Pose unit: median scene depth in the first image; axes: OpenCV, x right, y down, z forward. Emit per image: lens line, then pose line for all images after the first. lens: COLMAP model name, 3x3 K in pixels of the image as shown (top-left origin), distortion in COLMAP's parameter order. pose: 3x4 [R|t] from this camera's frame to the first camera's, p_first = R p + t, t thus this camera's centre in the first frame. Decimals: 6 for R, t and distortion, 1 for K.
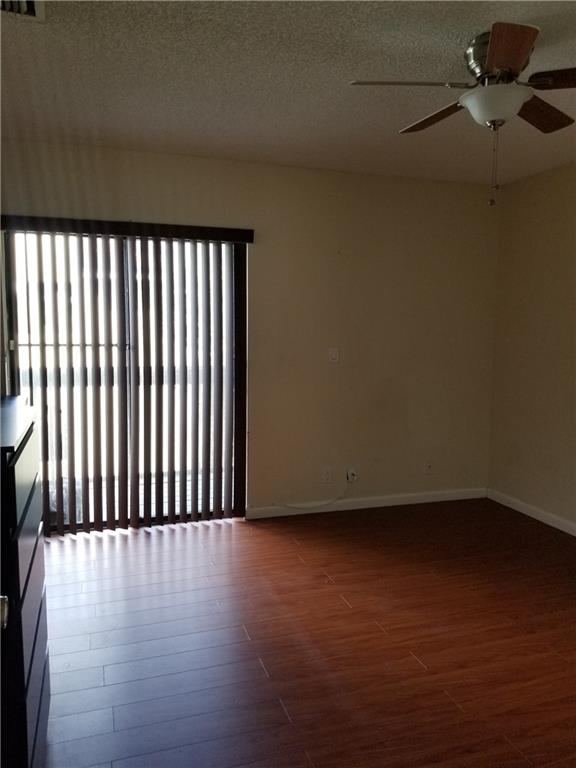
lens RADIAL K [[591.4, 0, 290.6], [0, 591.4, 399.3], [0, 0, 1]] dist [0.080602, -0.204466]
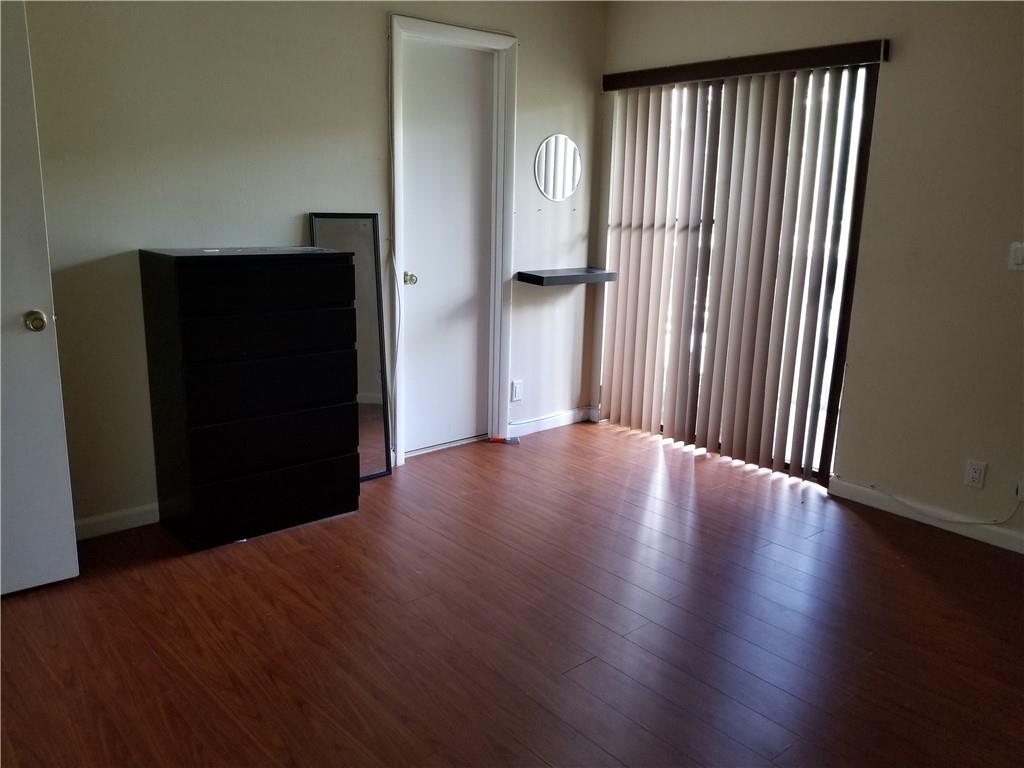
lens RADIAL K [[817.2, 0, 512.0], [0, 817.2, 384.0], [0, 0, 1]] dist [0.081718, -0.113083]
pose [[0.375932, 0.217227, -0.900826, 0.599811], [-0.125726, 0.975102, 0.182670, -0.042601], [0.918078, 0.044586, 0.393883, 0.299980]]
